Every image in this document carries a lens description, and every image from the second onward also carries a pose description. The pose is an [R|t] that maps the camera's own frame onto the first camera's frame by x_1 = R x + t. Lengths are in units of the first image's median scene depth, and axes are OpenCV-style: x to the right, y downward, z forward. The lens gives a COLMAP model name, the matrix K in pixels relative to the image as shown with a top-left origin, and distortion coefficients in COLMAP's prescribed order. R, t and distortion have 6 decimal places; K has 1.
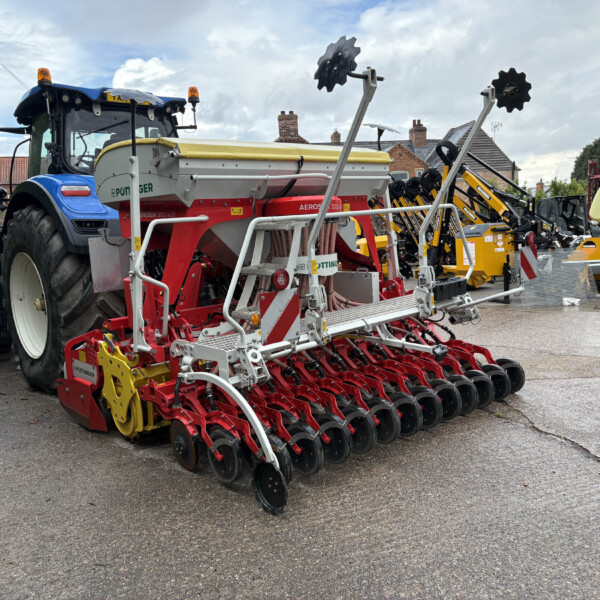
lens RADIAL K [[617.5, 0, 300.0], [0, 617.5, 300.0], [0, 0, 1]] dist [0.067141, -0.010474]
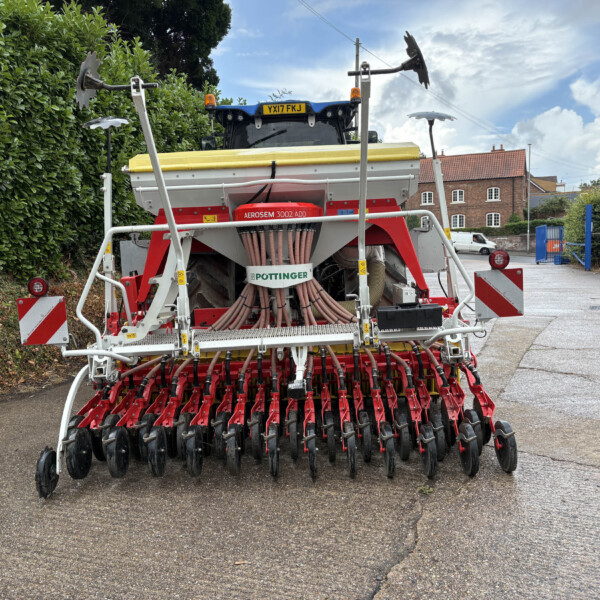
lens RADIAL K [[617.0, 0, 300.0], [0, 617.0, 300.0], [0, 0, 1]] dist [0.004220, 0.025663]
pose [[0.745083, 0.094451, -0.660250, 0.676564], [-0.083844, 0.995333, 0.047769, -0.067580], [0.661681, 0.019766, 0.749525, 0.317214]]
